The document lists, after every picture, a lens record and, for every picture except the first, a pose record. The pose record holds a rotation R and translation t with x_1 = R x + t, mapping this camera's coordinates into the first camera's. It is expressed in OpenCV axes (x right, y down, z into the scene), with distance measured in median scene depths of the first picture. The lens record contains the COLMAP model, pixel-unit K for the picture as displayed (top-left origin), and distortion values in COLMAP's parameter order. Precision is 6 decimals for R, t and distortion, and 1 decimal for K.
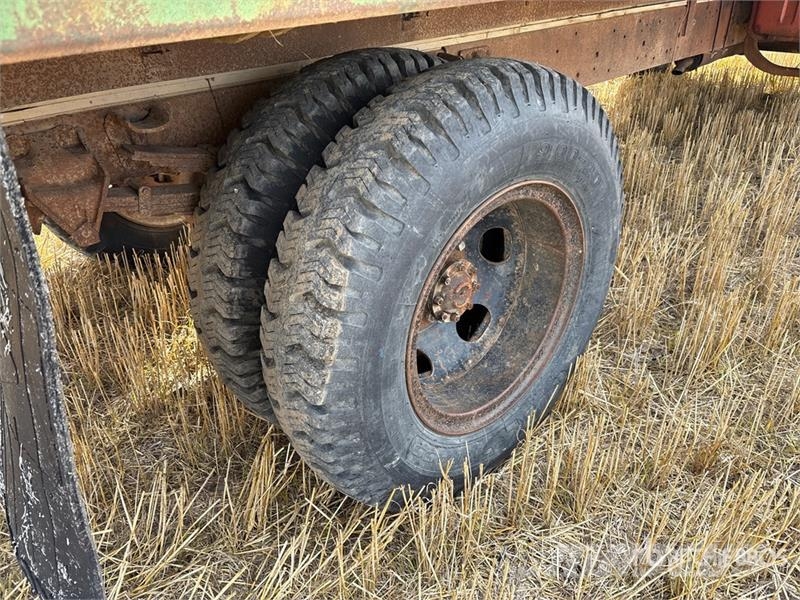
lens RADIAL K [[597.1, 0, 396.7], [0, 597.1, 307.4], [0, 0, 1]] dist [0.023841, -0.030771]
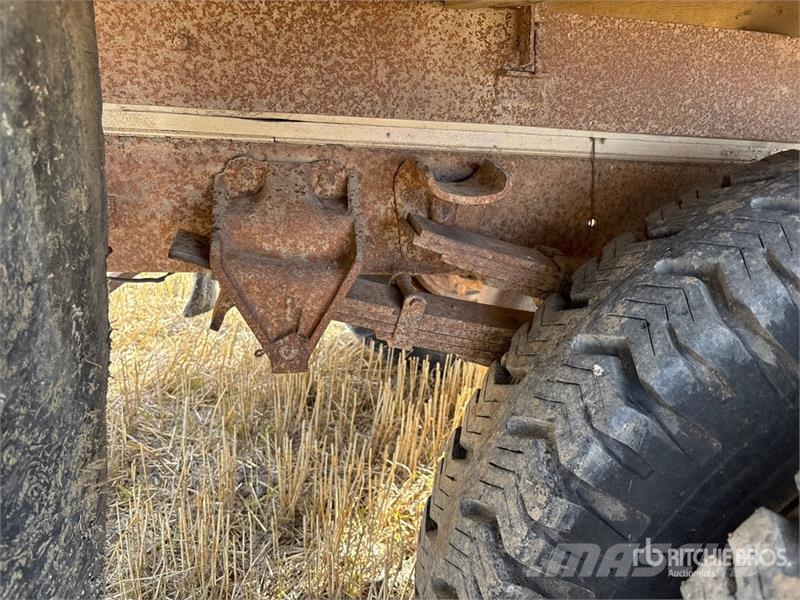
lens RADIAL K [[597.1, 0, 397.8], [0, 597.1, 298.2], [0, 0, 1]] dist [0.023841, -0.030771]
pose [[0.847722, 0.273367, -0.454574, -0.204016], [-0.351539, 0.931287, -0.095527, -0.148348], [0.397225, 0.240781, 0.885572, 0.548084]]
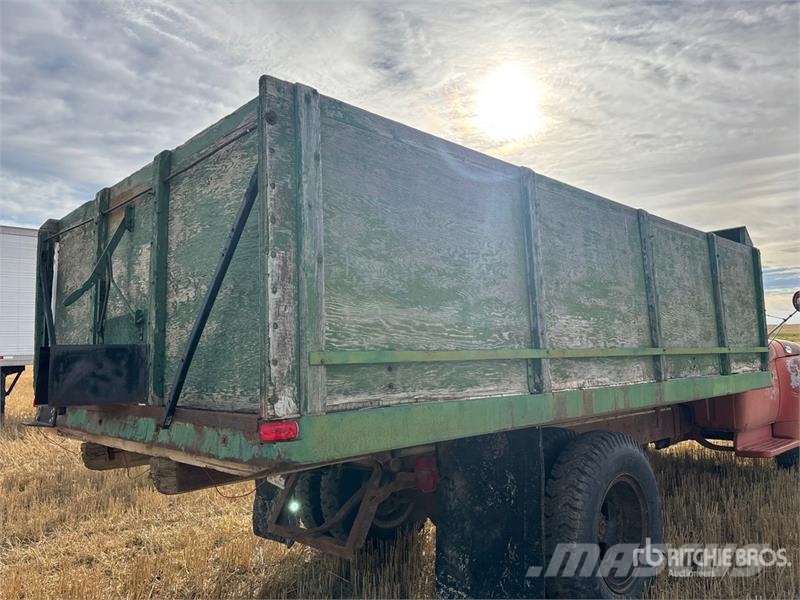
lens RADIAL K [[597.1, 0, 397.1], [0, 597.1, 304.8], [0, 0, 1]] dist [0.023841, -0.030771]
pose [[0.999226, 0.021502, 0.032944, -1.041187], [0.002081, 0.807347, -0.590073, 0.874072], [-0.039285, 0.589685, 0.806677, -1.802593]]
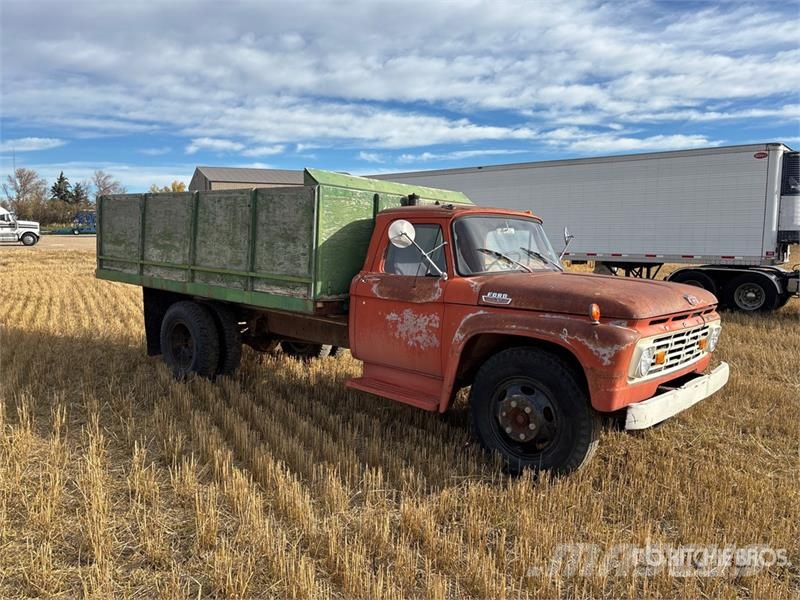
lens RADIAL K [[597.1, 0, 398.4], [0, 597.1, 302.9], [0, 0, 1]] dist [0.023841, -0.030771]
pose [[0.126553, 0.147626, -0.980913, 7.100797], [-0.547933, 0.834717, 0.054931, -2.104974], [0.826894, 0.530523, 0.186525, 1.793020]]
